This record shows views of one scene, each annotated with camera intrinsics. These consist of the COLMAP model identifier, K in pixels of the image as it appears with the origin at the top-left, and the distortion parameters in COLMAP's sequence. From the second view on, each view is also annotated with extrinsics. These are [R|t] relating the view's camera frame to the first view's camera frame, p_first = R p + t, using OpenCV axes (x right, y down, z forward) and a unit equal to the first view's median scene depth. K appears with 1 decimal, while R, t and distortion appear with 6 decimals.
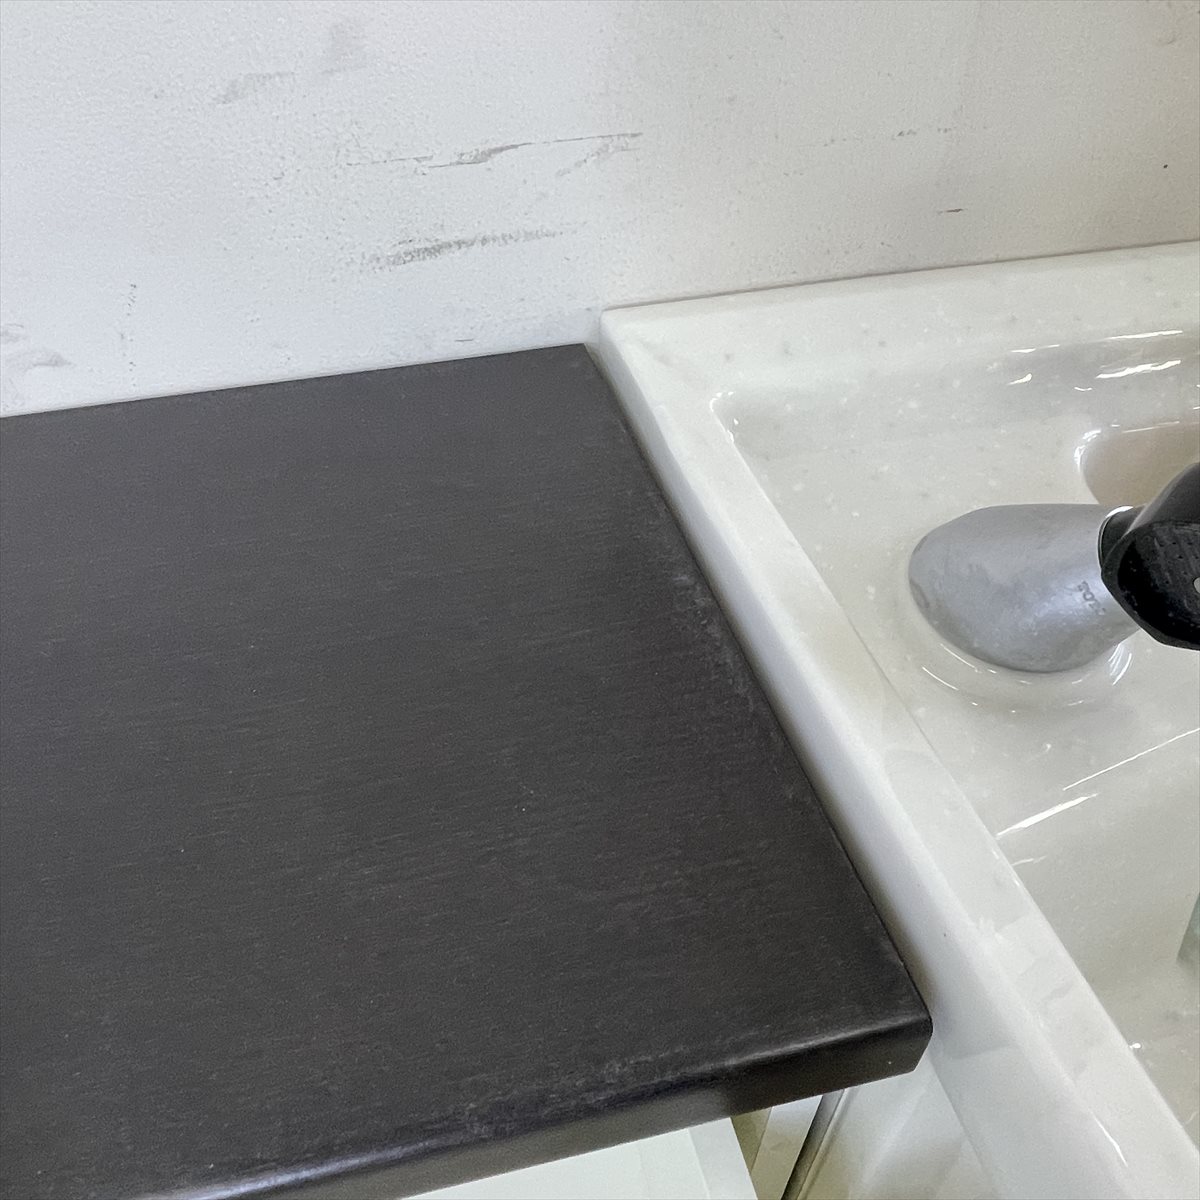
lens RADIAL K [[1029.1, 0, 600.0], [0, 1029.1, 600.0], [0, 0, 1]] dist [0.005684, -0.015646]
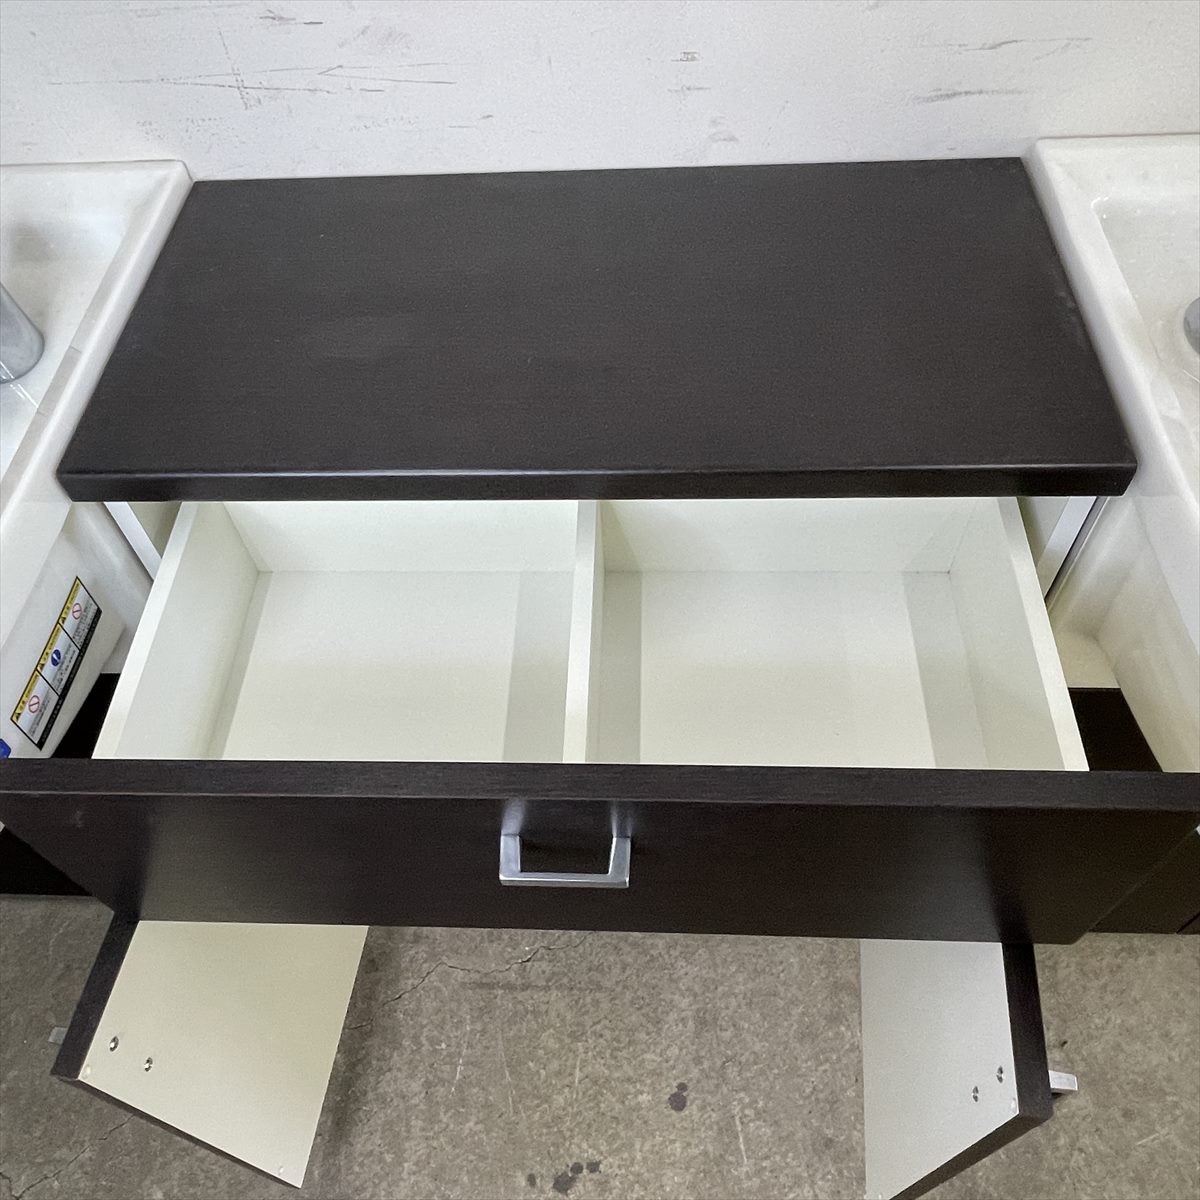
lens RADIAL K [[1029.1, 0, 600.0], [0, 1029.1, 600.0], [0, 0, 1]] dist [0.005684, -0.015646]
pose [[0.958531, 0.197411, -0.205540, -0.206284], [-0.150340, 0.962974, 0.223783, 0.197629], [0.242107, -0.183603, 0.952720, -1.019536]]
